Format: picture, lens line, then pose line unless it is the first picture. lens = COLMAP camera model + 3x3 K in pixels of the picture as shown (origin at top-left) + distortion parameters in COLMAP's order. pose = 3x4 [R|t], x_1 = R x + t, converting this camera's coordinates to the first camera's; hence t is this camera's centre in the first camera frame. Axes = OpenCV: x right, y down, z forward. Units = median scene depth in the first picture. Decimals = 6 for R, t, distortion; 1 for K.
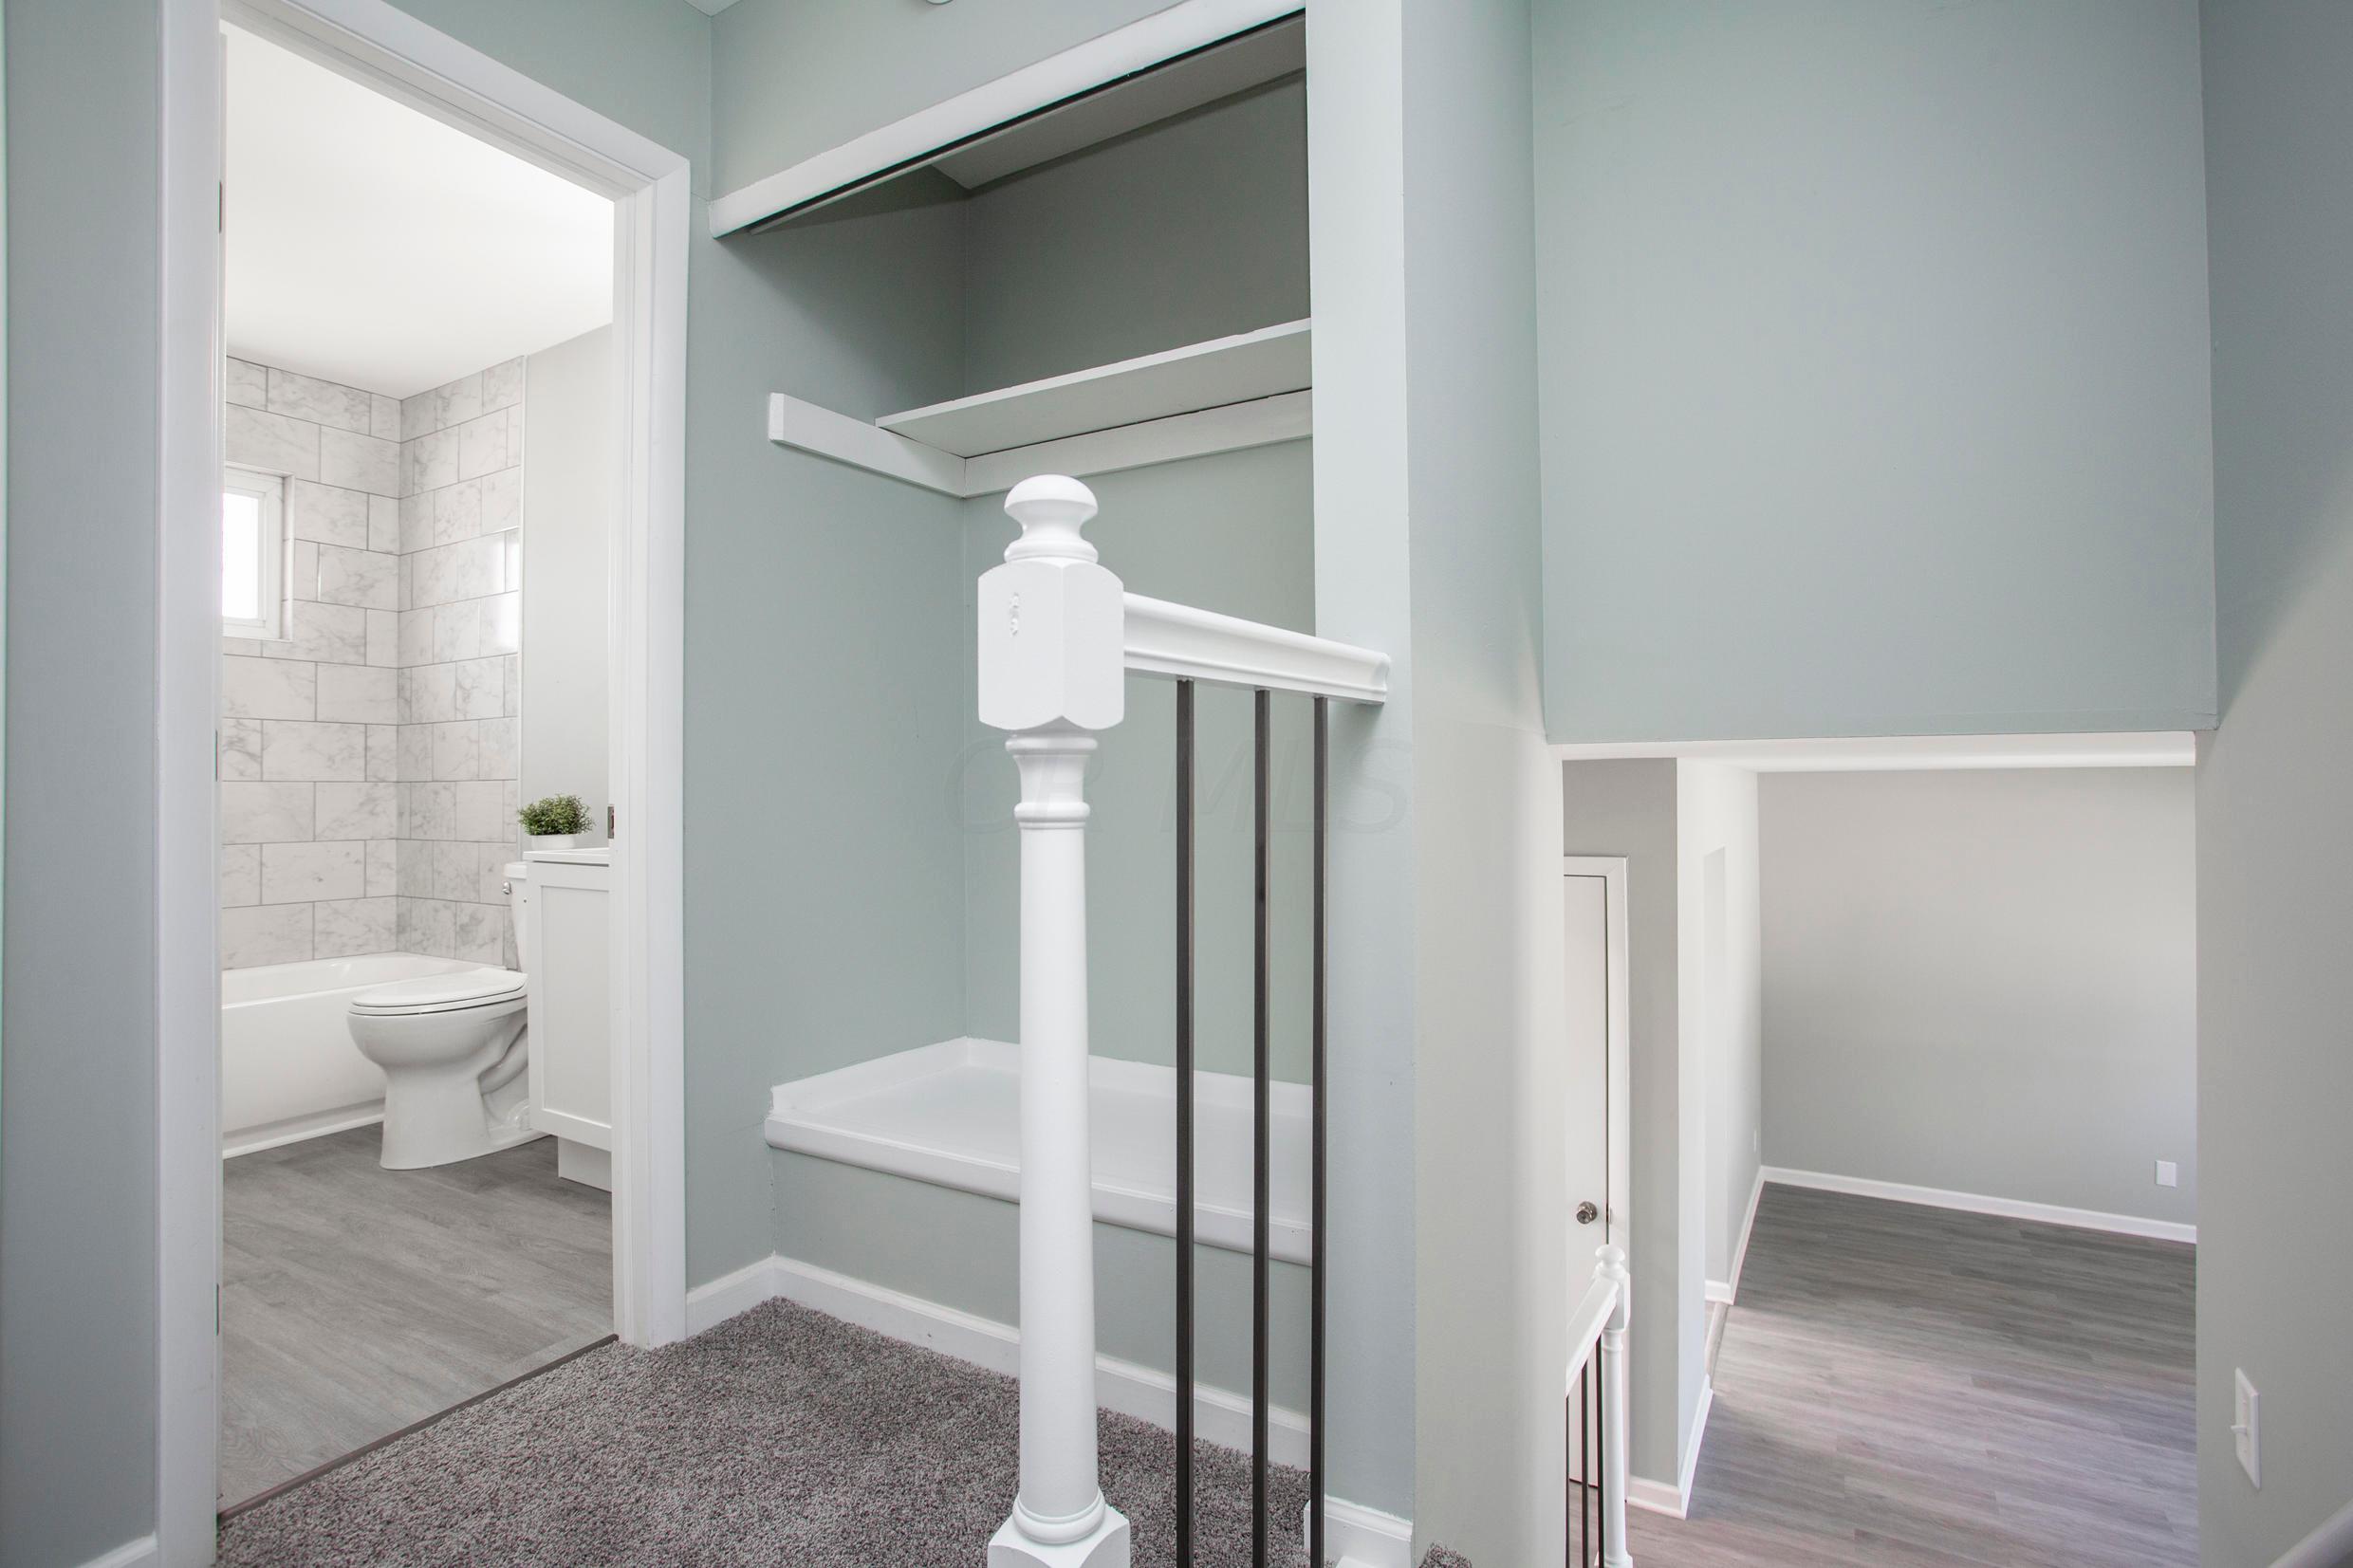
lens RADIAL K [[1138.8, 0, 1190.2], [0, 1138.8, 766.7], [0, 0, 1]] dist [-0.058133, 0.024146]
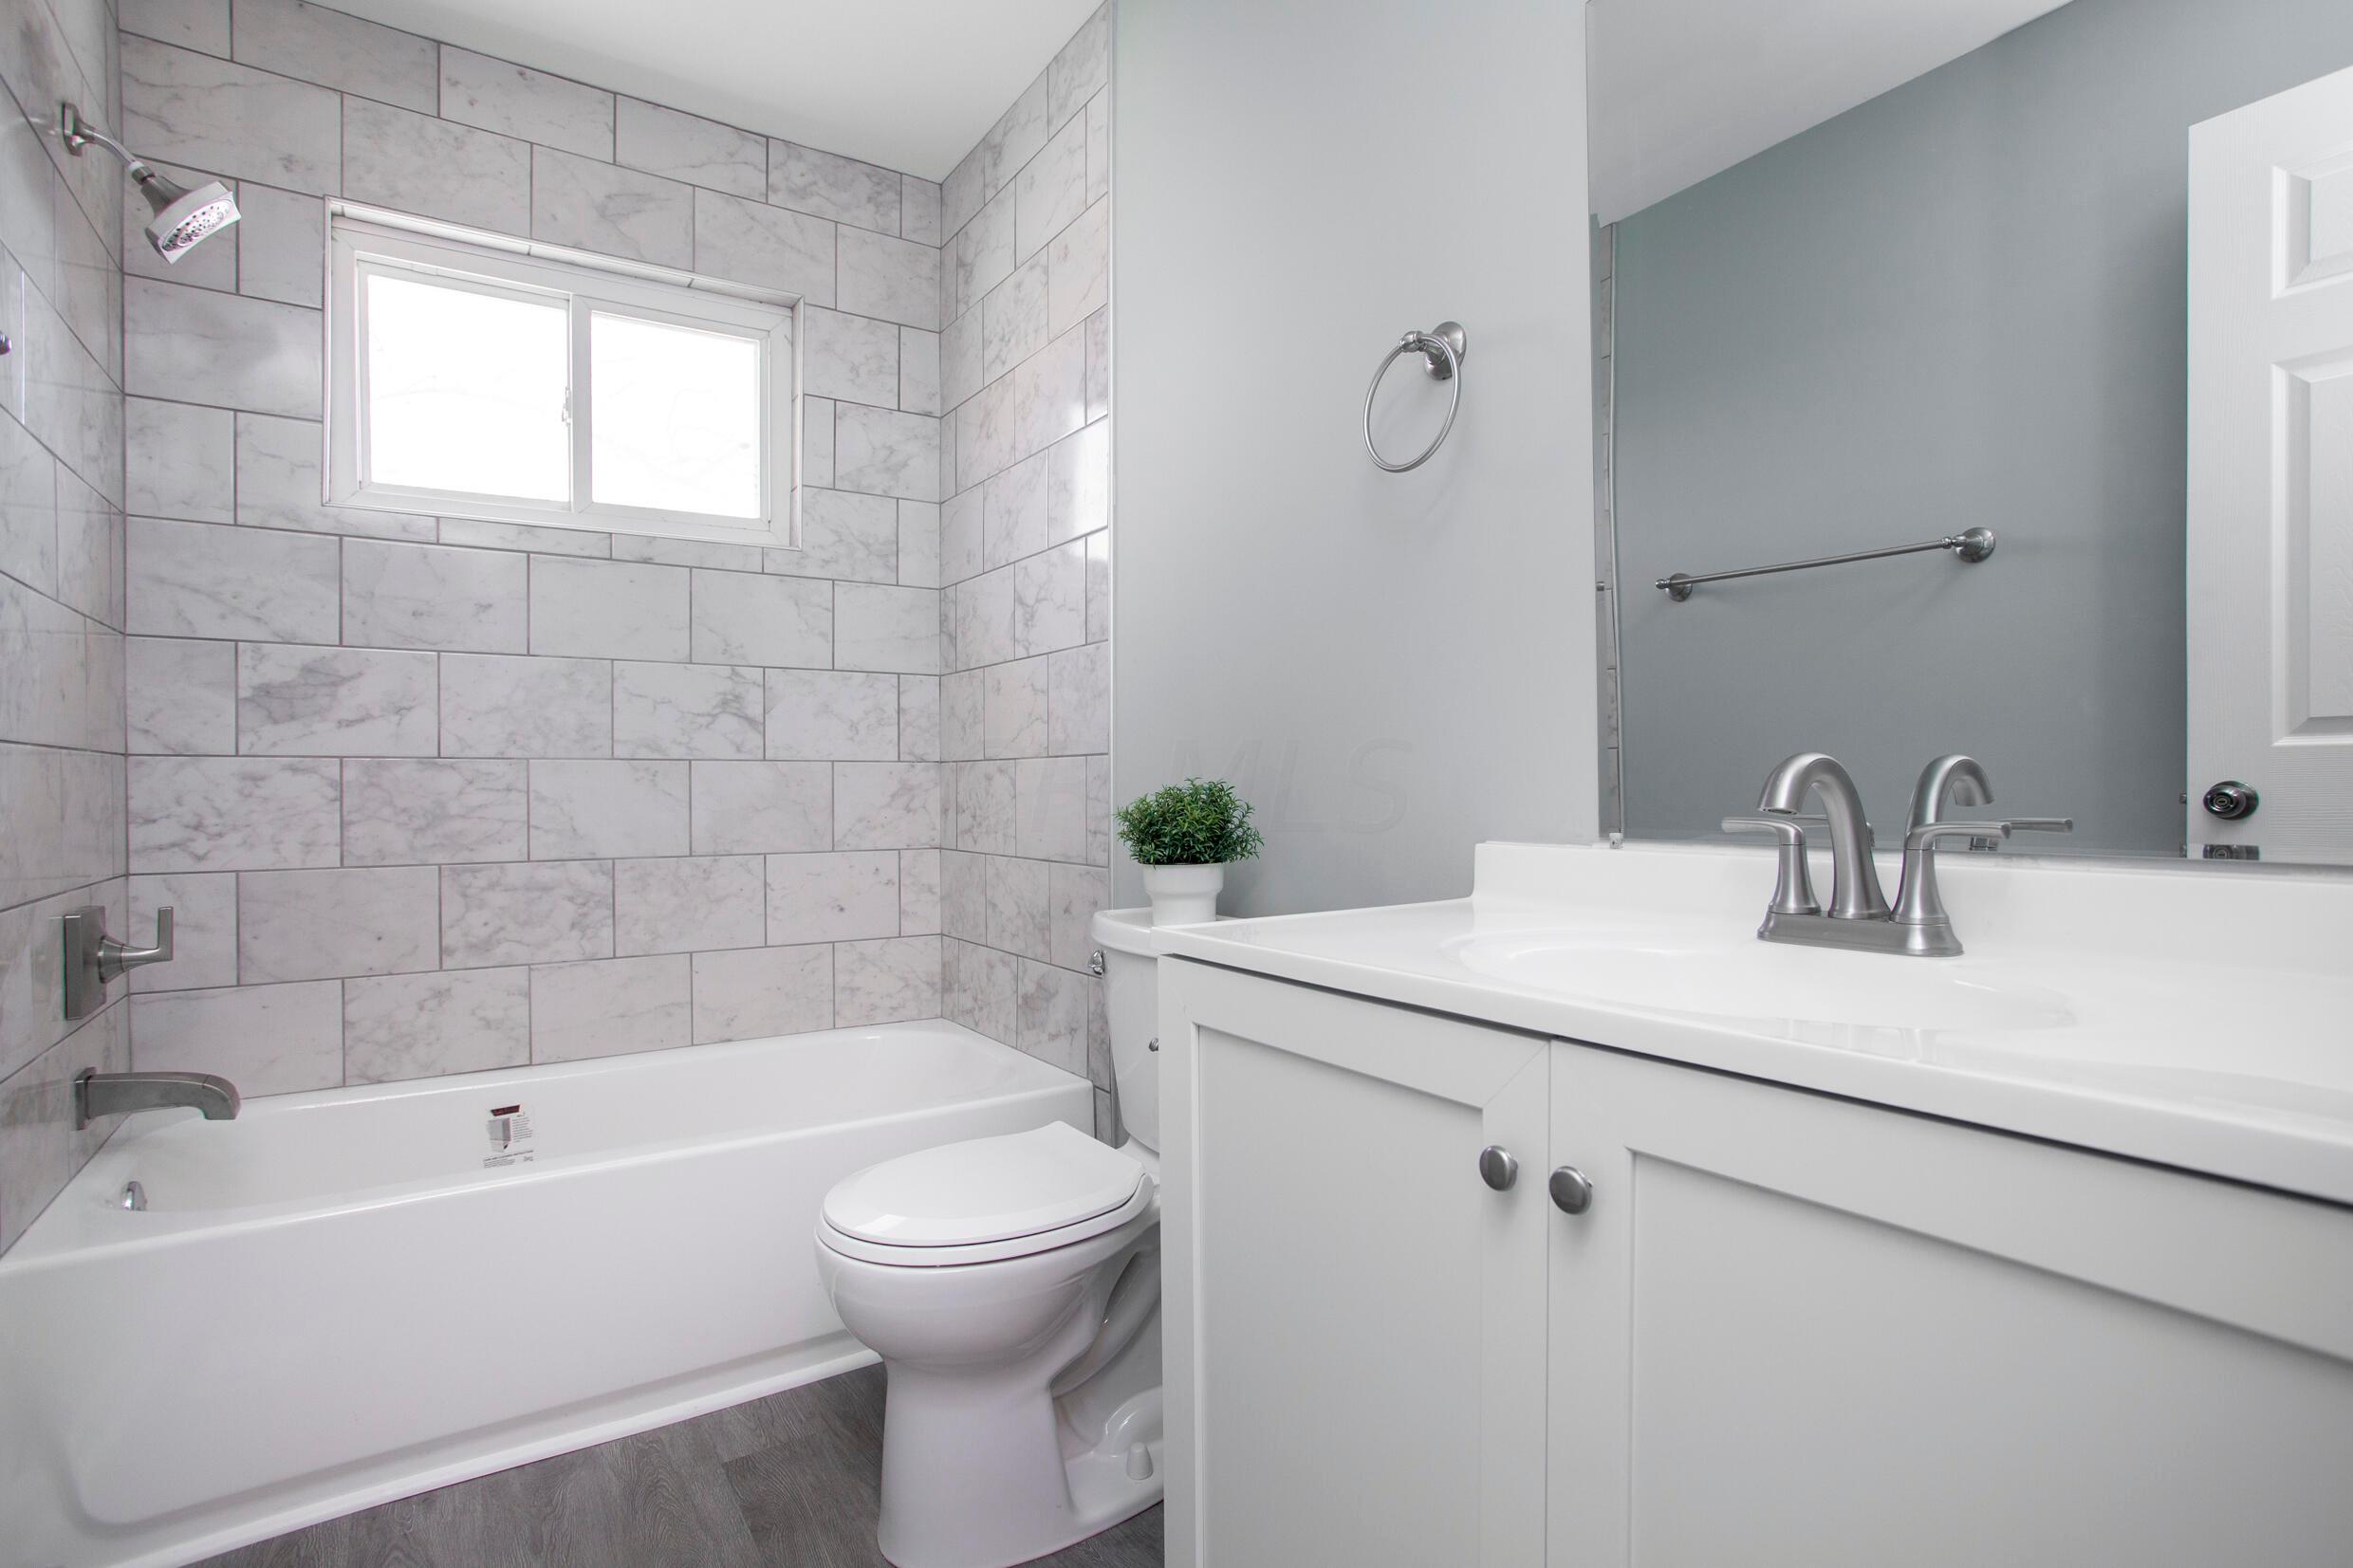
lens RADIAL K [[1165.3, 0, 1176.5], [0, 1165.3, 784.0], [0, 0, 1]] dist [-0.106631, 0.025535]
pose [[0.896039, 0.003204, -0.443964, -0.300238], [0.006511, 0.999772, 0.020356, 0.014544], [0.443928, -0.021131, 0.895813, 0.473900]]
